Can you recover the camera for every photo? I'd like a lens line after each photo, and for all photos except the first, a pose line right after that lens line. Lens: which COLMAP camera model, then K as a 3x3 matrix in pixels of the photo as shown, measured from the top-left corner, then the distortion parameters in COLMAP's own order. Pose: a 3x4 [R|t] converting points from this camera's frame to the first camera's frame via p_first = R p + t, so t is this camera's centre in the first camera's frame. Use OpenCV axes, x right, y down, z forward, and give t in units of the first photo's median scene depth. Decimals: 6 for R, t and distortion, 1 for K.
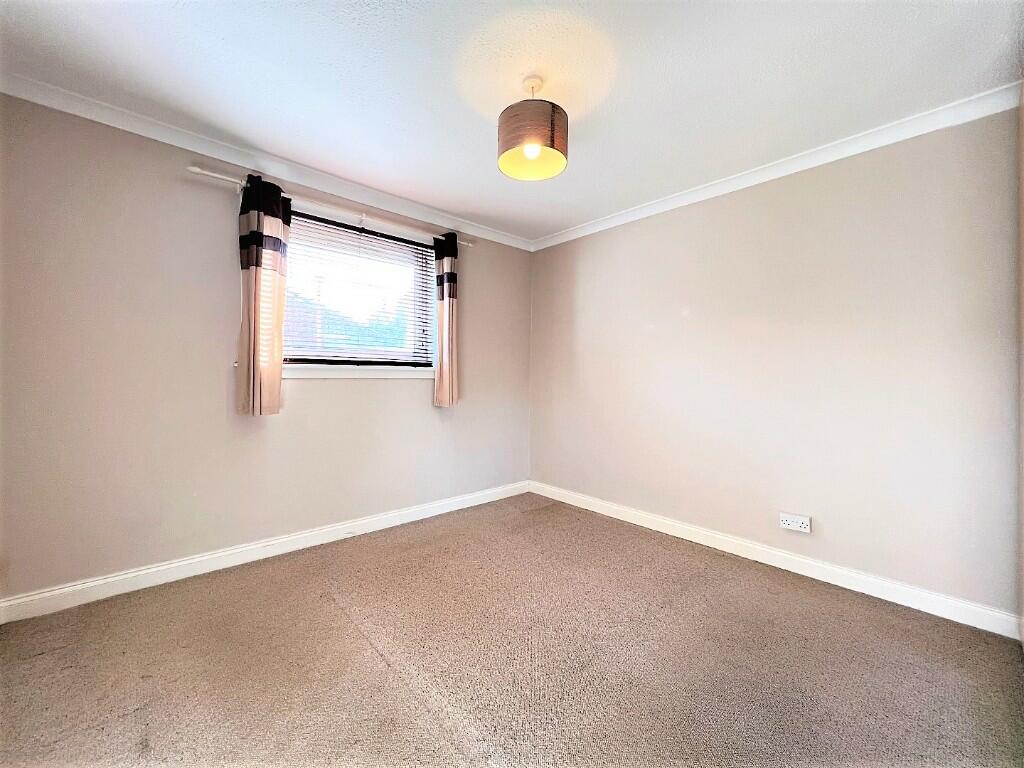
lens RADIAL K [[403.5, 0, 512.0], [0, 403.5, 384.0], [0, 0, 1]] dist [-0.000071, -0.000009]
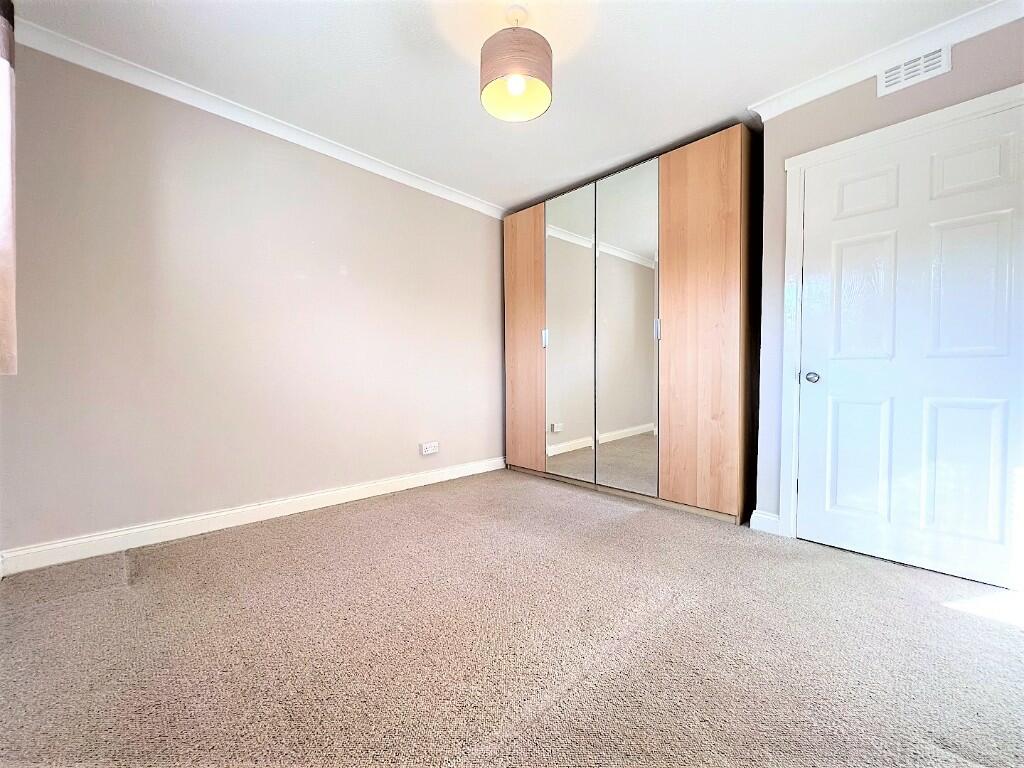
lens RADIAL K [[411.5, 0, 512.0], [0, 411.5, 384.0], [0, 0, 1]] dist [-0.000297, 0.000259]
pose [[-0.039581, -0.036927, 0.998534, -0.707770], [0.010466, 0.999247, 0.037368, 0.072704], [-0.999162, 0.011930, -0.039164, 0.764259]]
